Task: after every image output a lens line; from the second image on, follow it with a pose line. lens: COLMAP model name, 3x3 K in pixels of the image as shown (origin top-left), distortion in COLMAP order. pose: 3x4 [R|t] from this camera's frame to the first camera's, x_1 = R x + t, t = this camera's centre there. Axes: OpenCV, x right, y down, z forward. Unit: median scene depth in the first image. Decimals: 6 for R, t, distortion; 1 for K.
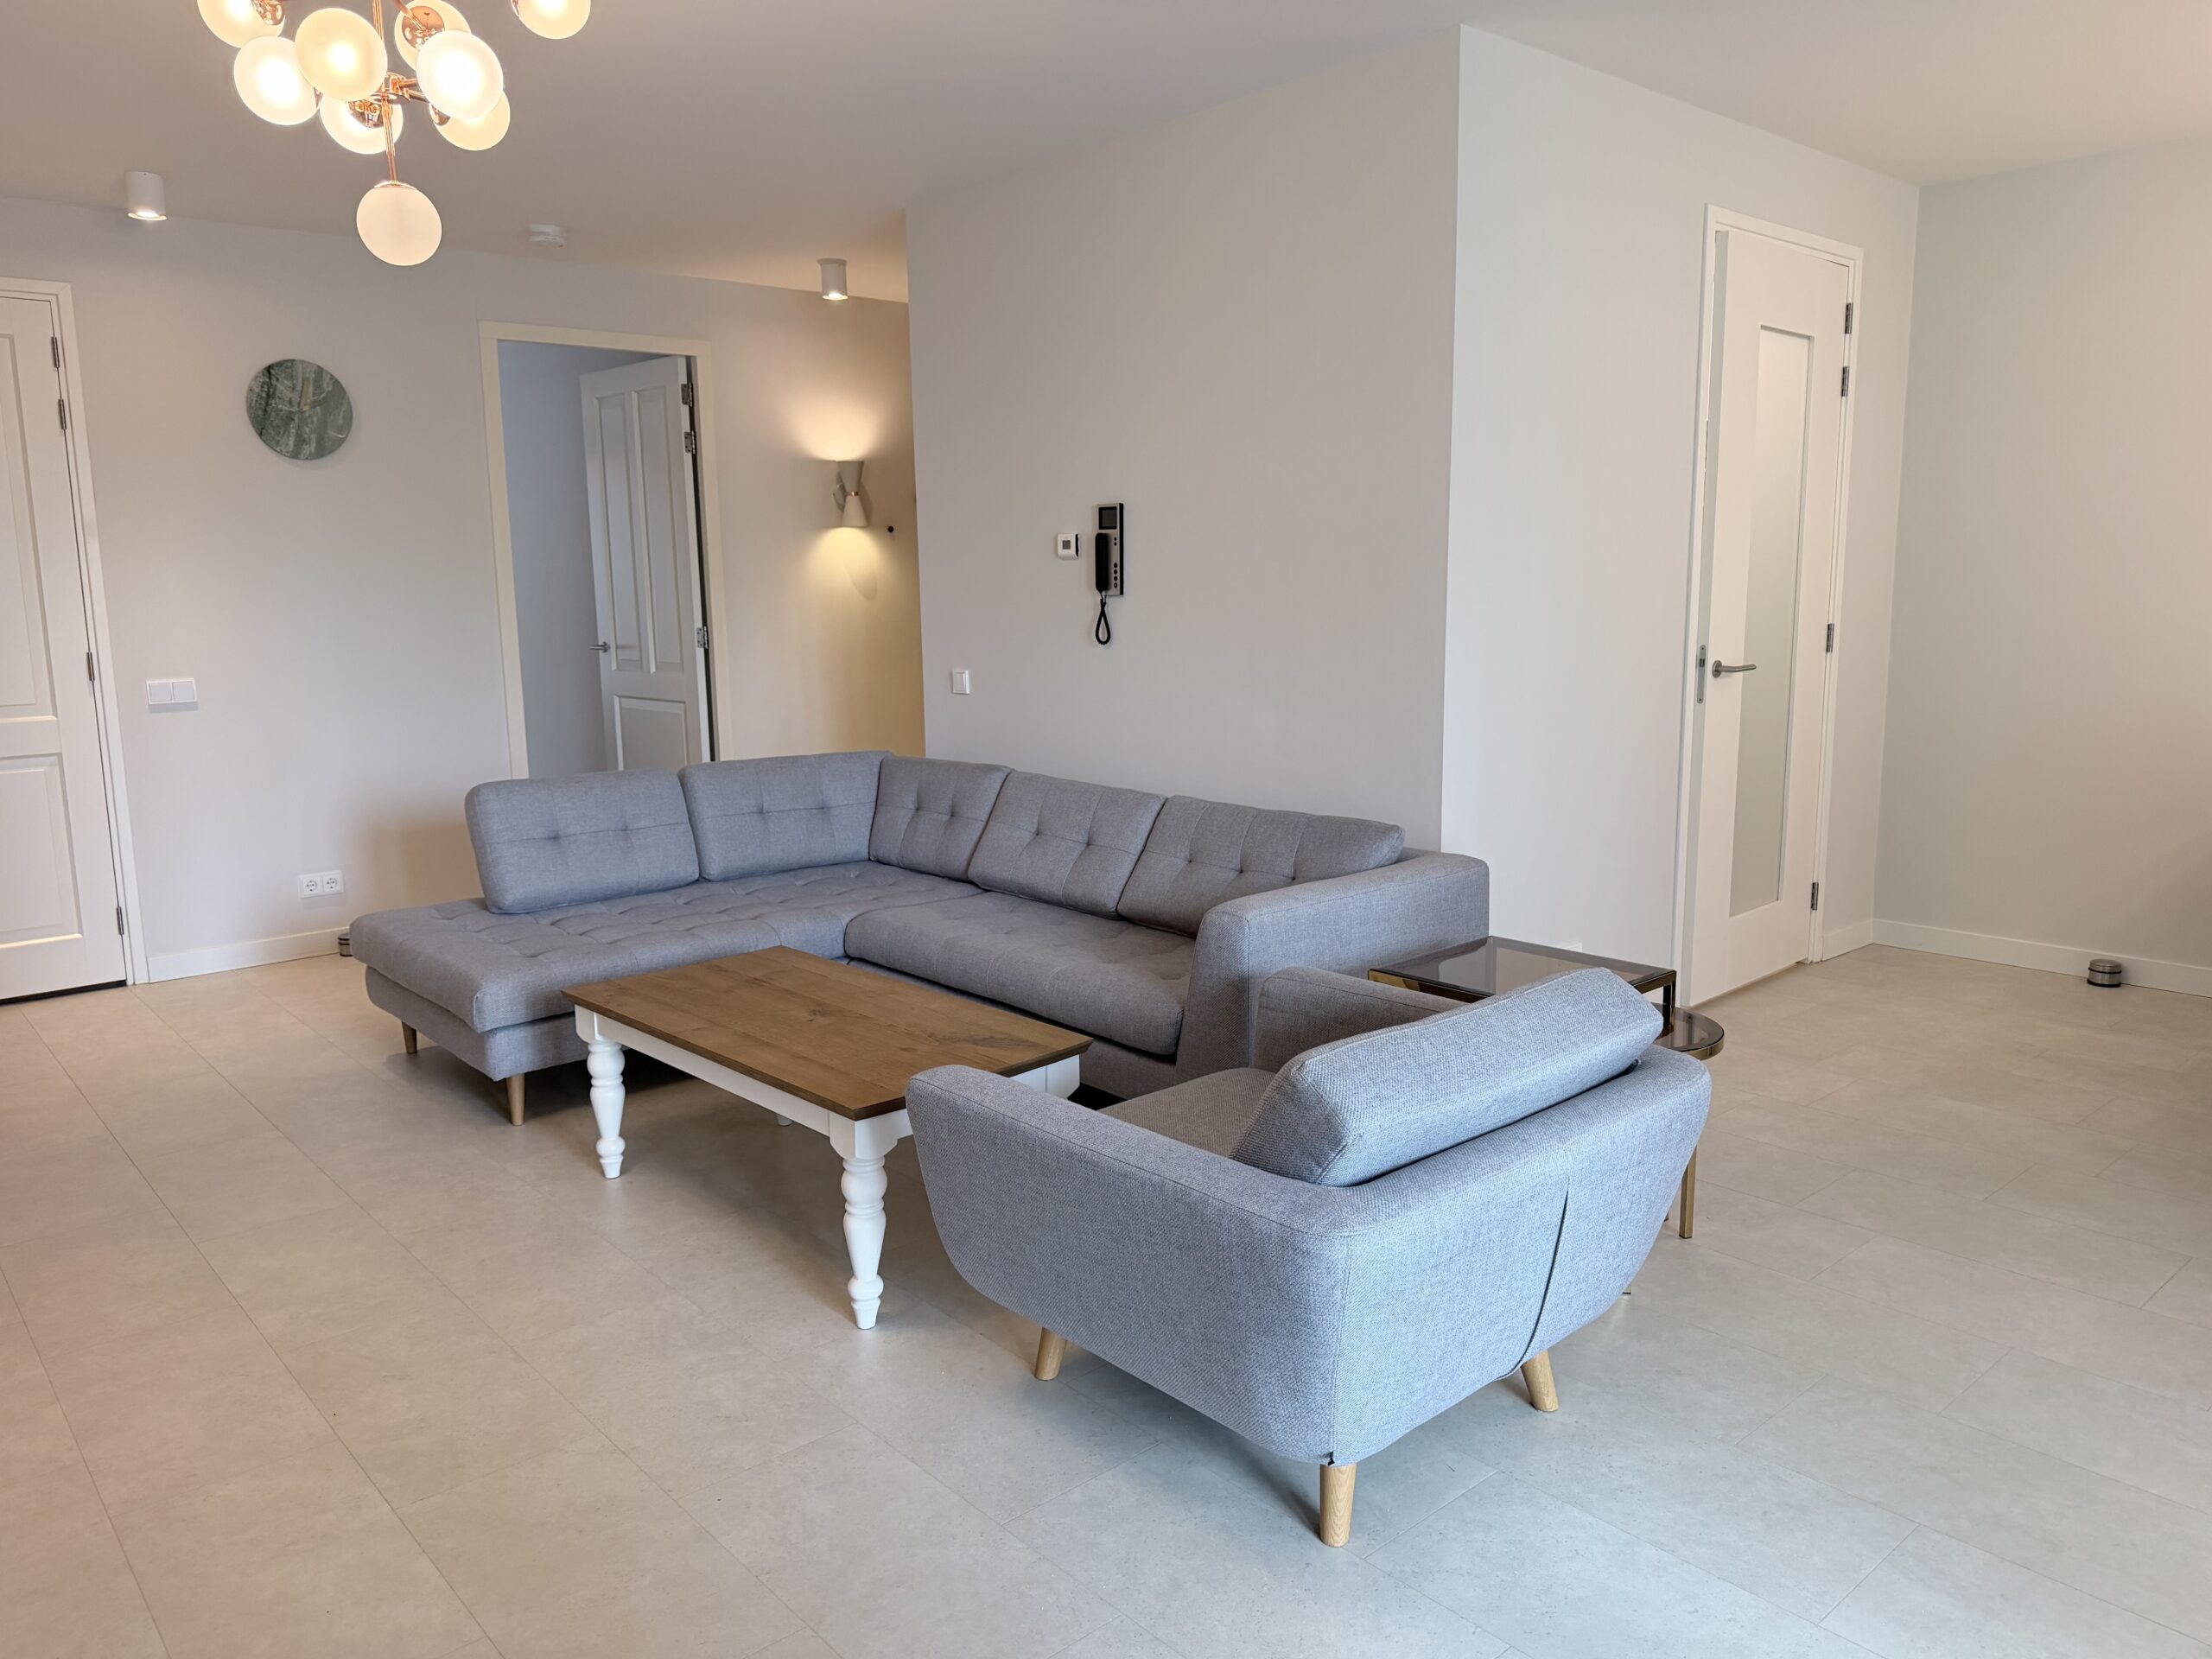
lens RADIAL K [[1563.4, 0, 1098.1], [0, 1563.4, 819.8], [0, 0, 1]] dist [0.035231, -0.046730]
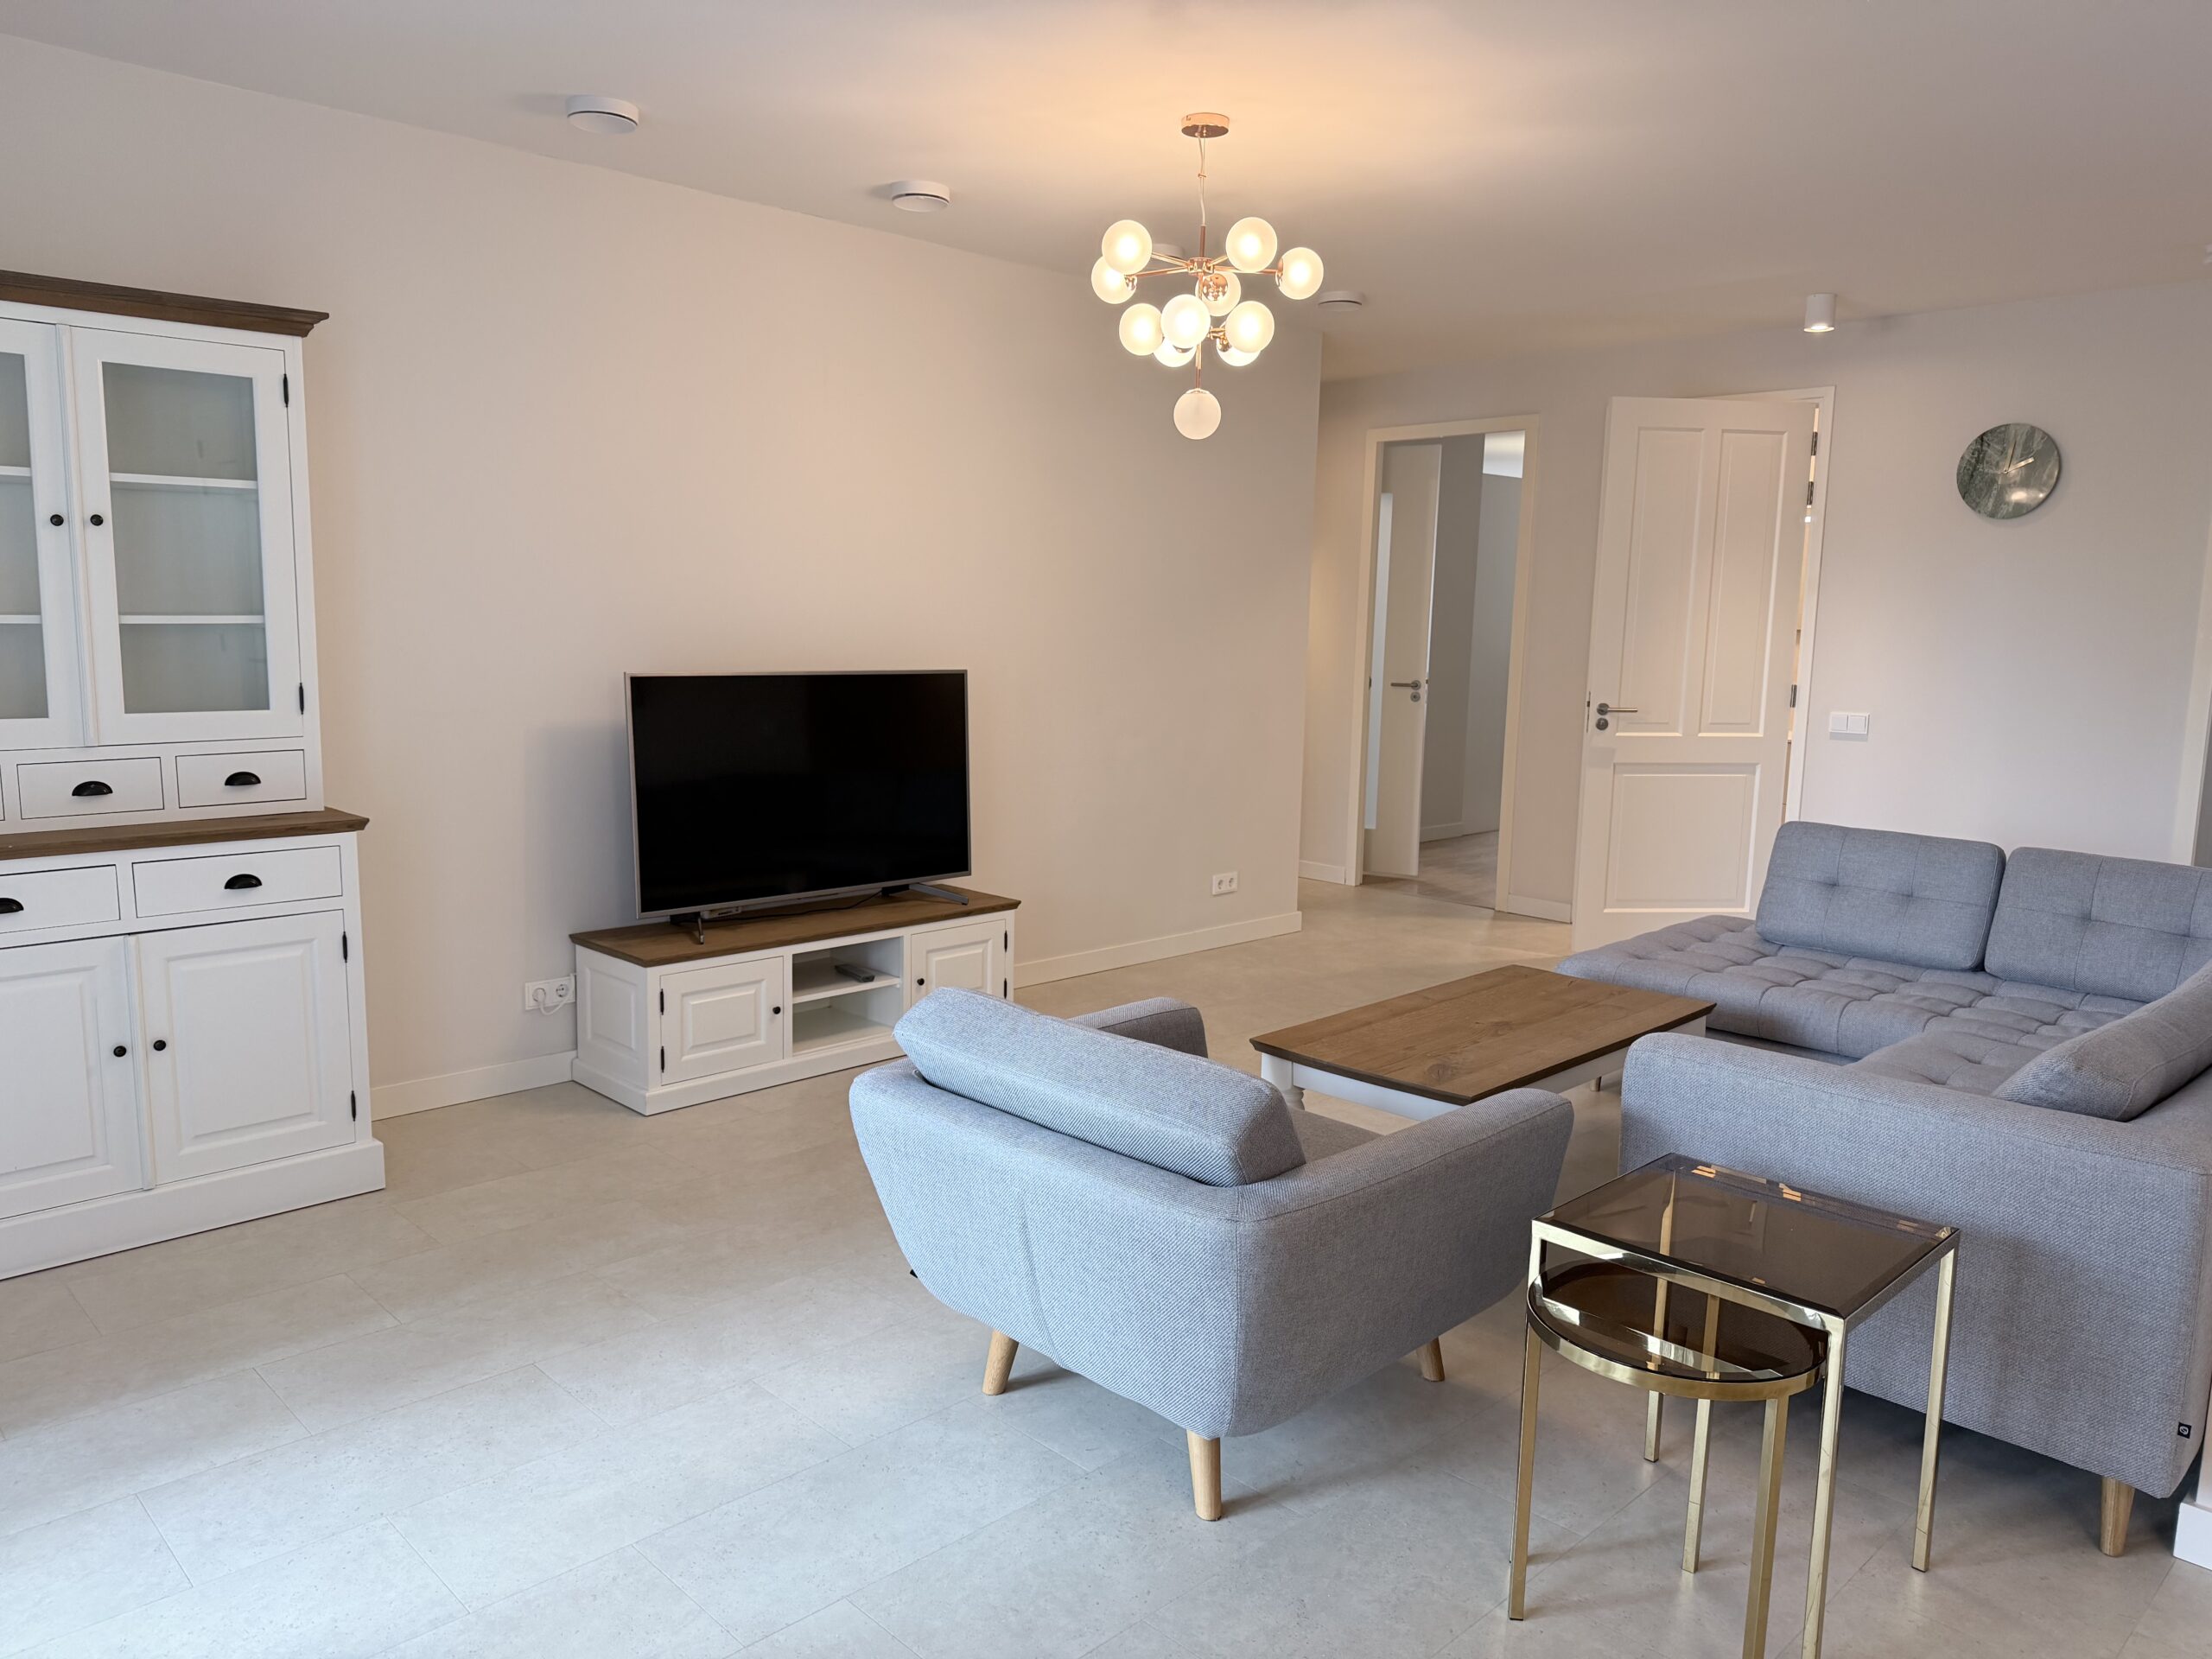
lens RADIAL K [[1563.4, 0, 1101.9], [0, 1563.4, 839.7], [0, 0, 1]] dist [0.035231, -0.046730]
pose [[0.041046, 0.160175, -0.986235, 0.600240], [-0.171961, 0.973471, 0.150945, -0.083928], [0.984248, 0.163398, 0.067501, 0.414221]]
